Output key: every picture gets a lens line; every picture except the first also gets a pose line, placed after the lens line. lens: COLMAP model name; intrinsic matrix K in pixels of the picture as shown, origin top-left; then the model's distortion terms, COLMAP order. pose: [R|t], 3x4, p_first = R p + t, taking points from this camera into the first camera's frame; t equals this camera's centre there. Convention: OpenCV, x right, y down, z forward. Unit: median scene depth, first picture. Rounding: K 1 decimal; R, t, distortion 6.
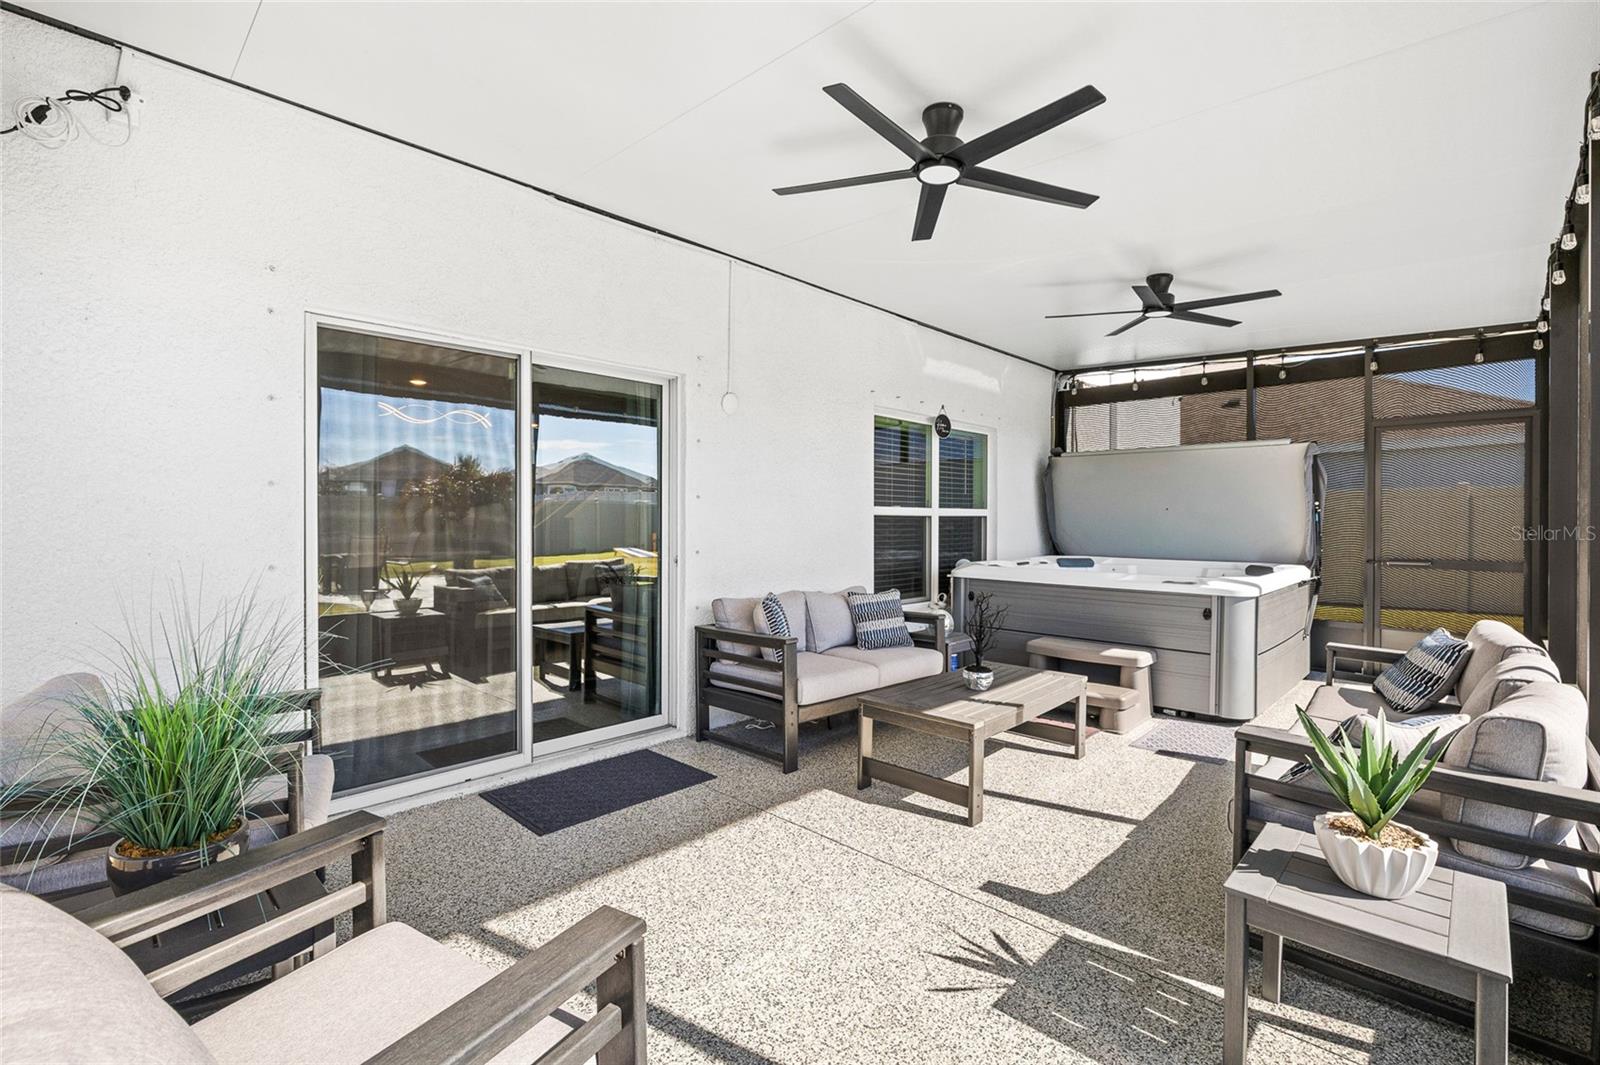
lens RADIAL K [[710.2, 0, 800.0], [0, 710.2, 527.3], [0, 0, 1]] dist [-0.008810, 0.002187]
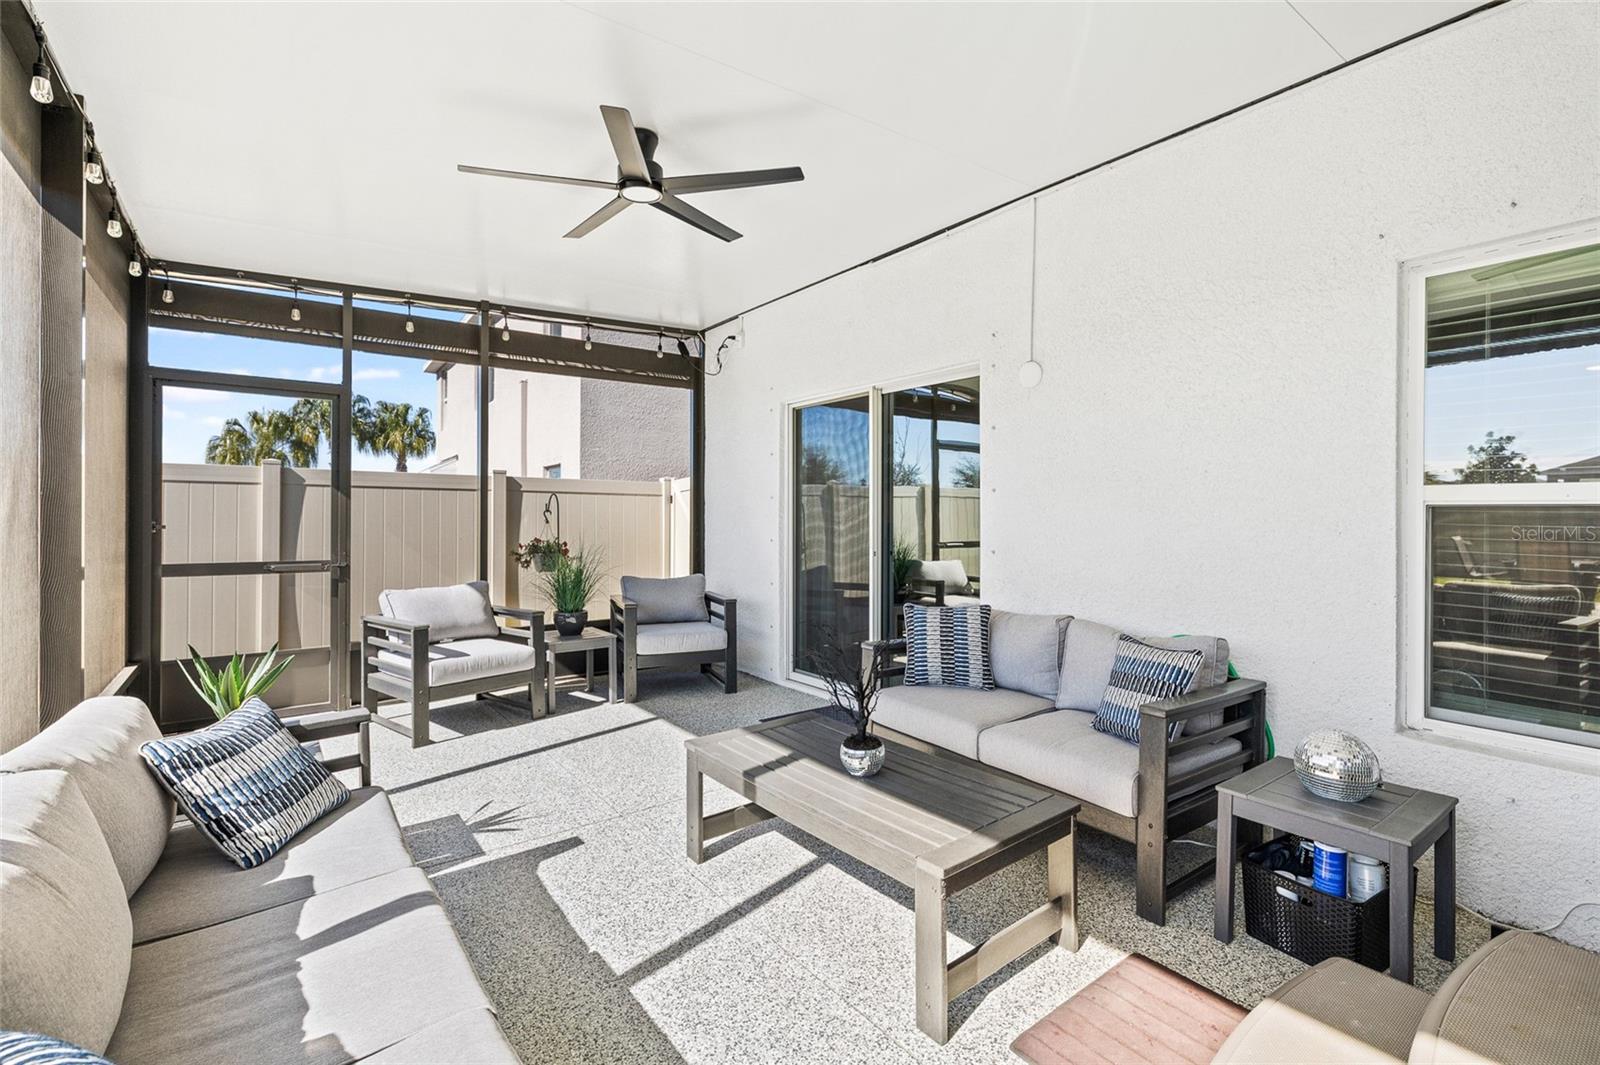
lens RADIAL K [[710.2, 0, 802.7], [0, 710.2, 525.0], [0, 0, 1]] dist [-0.008810, 0.002187]
pose [[-0.146593, 0.011422, -0.989131, 0.792342], [-0.012023, 0.999839, 0.013328, -0.008747], [0.989124, 0.013846, -0.146432, 0.907372]]
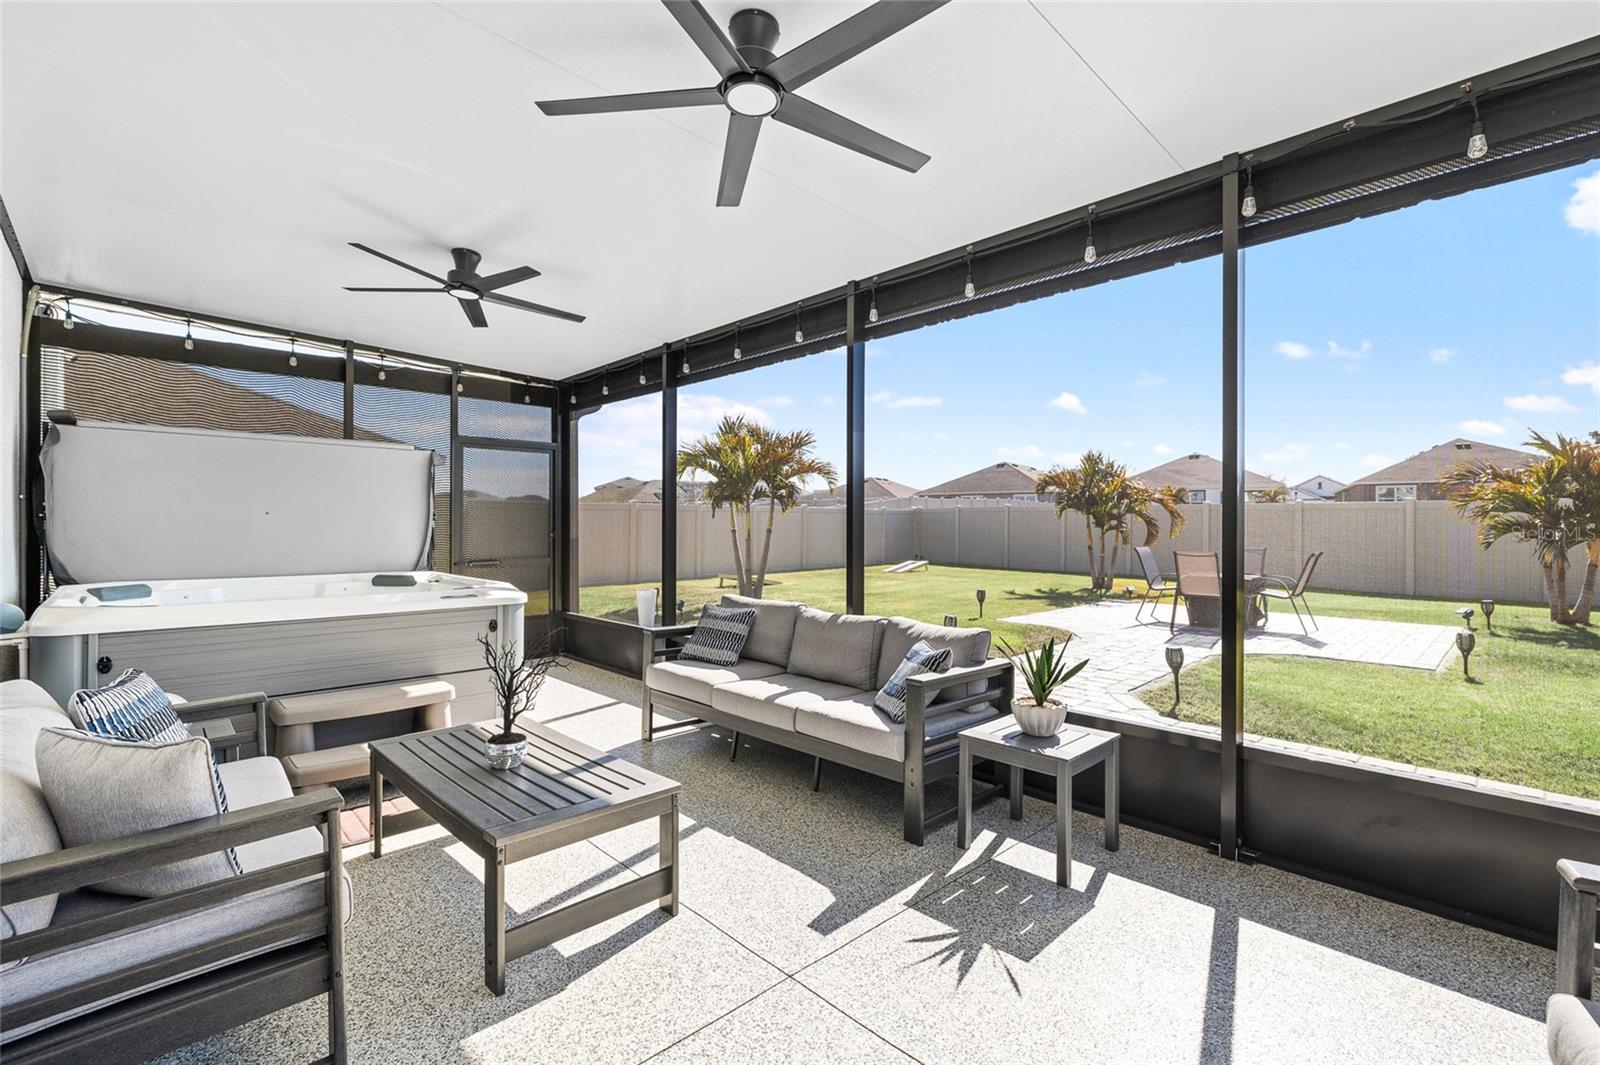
lens RADIAL K [[710.2, 0, 797.3], [0, 710.2, 528.2], [0, 0, 1]] dist [-0.008810, 0.002187]
pose [[0.039277, -0.005679, 0.999212, -0.388826], [0.011112, 0.999924, 0.005246, -0.010168], [-0.999167, 0.010897, 0.039337, 0.592038]]
